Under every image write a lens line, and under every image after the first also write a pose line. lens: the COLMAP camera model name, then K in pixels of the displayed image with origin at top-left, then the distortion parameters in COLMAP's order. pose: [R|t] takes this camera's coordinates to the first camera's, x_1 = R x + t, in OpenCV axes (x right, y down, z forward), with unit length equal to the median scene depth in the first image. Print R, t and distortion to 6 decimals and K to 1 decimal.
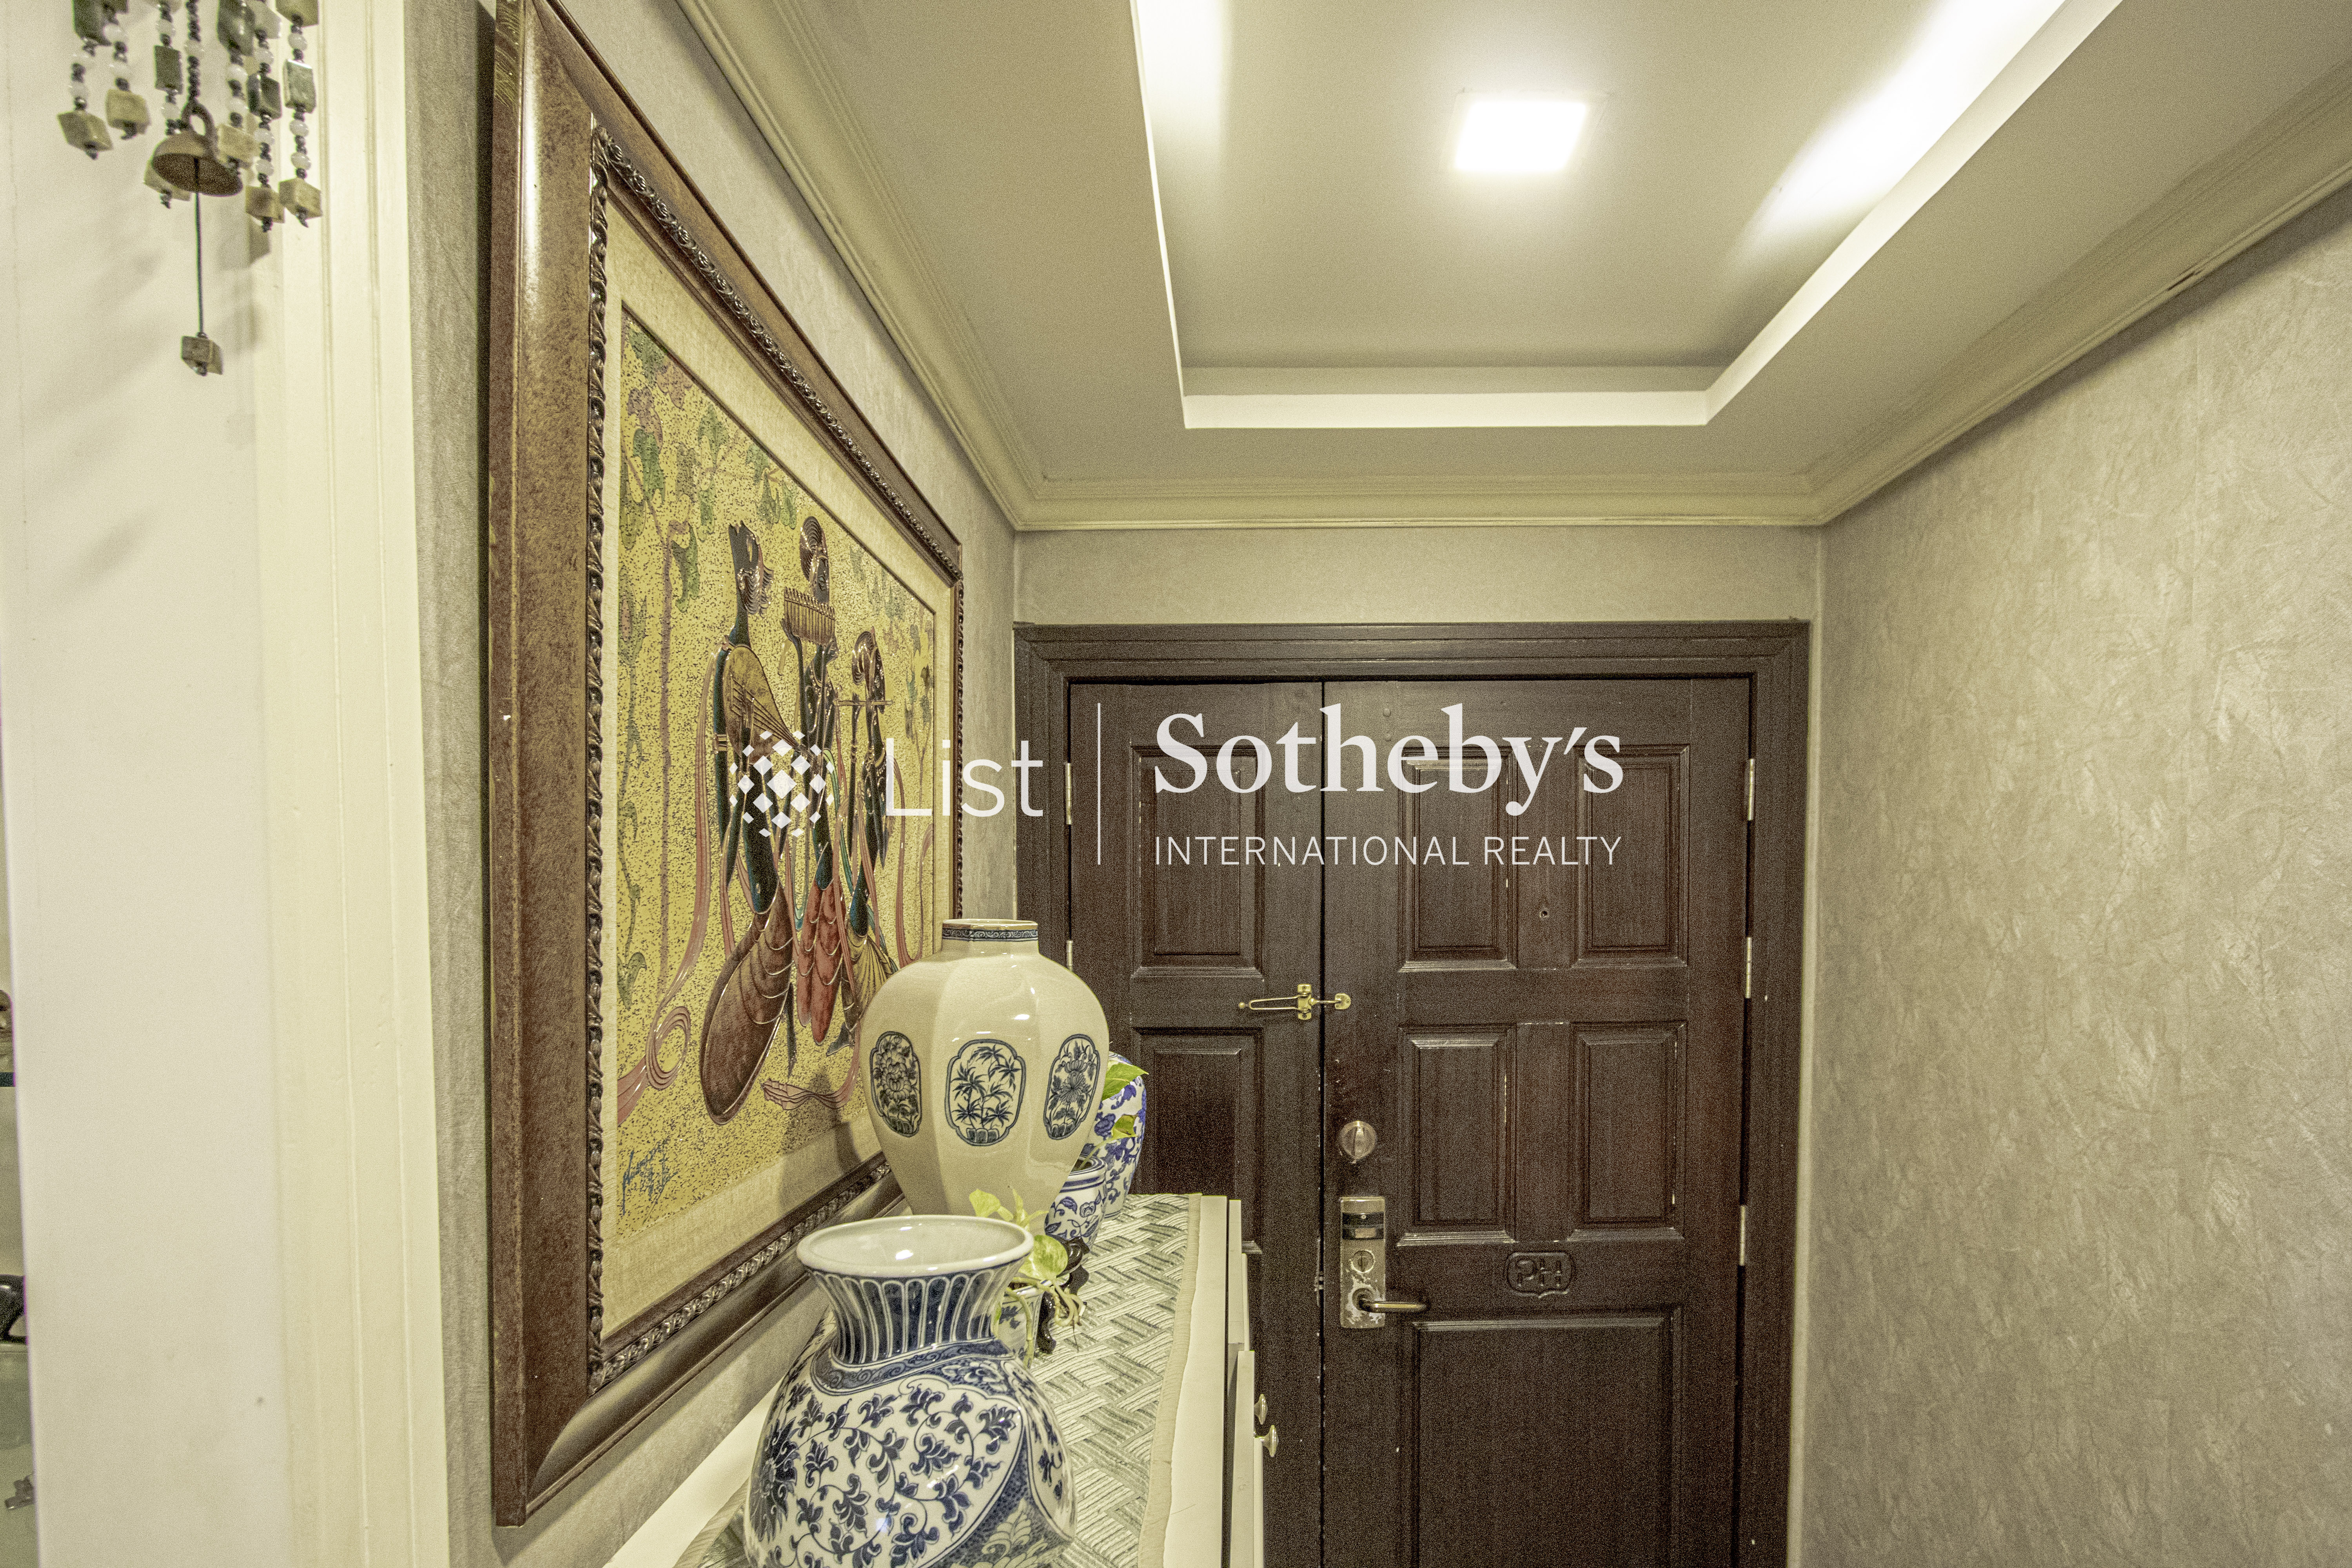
lens RADIAL K [[1286.1, 0, 1324.6], [0, 1286.1, 935.0], [0, 0, 1]] dist [-0.003169, -0.001267]
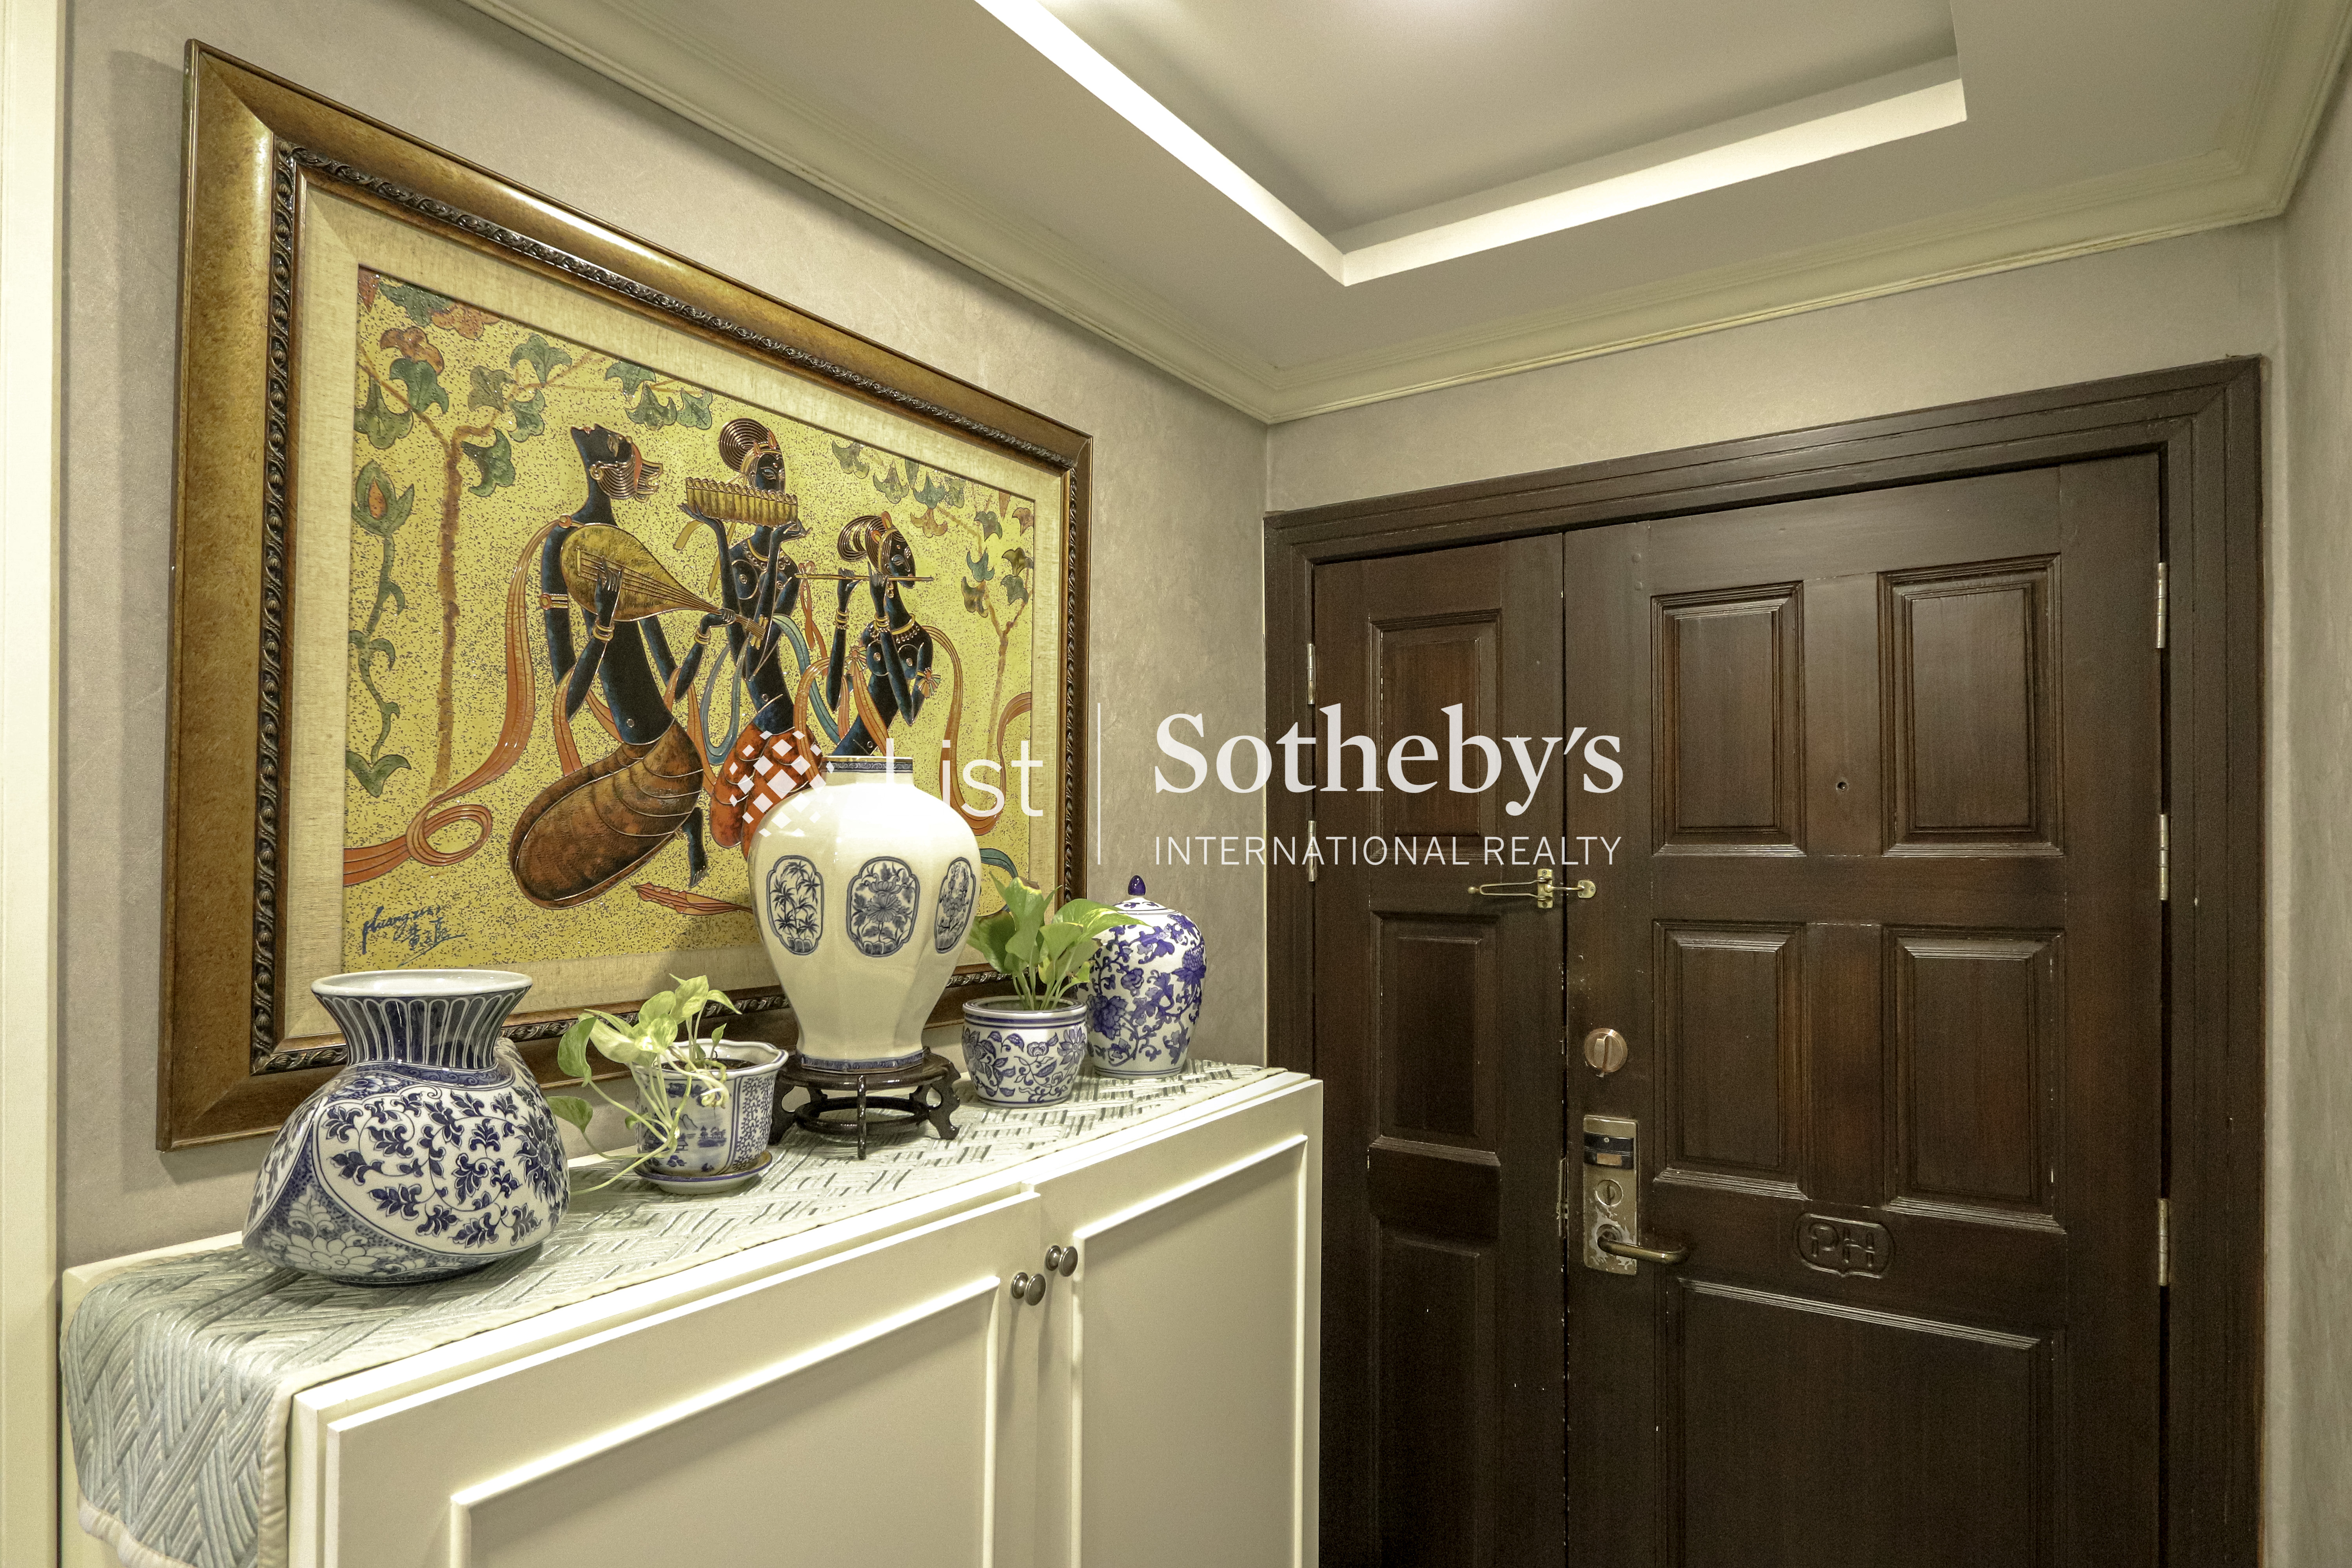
lens RADIAL K [[1286.1, 0, 1183.5], [0, 1286.1, 792.9], [0, 0, 1]] dist [-0.003169, -0.001267]
pose [[0.832076, -0.014559, -0.554470, 0.286949], [-0.015137, 0.998687, -0.048939, 0.034979], [0.554455, 0.049114, 0.830763, 0.122943]]
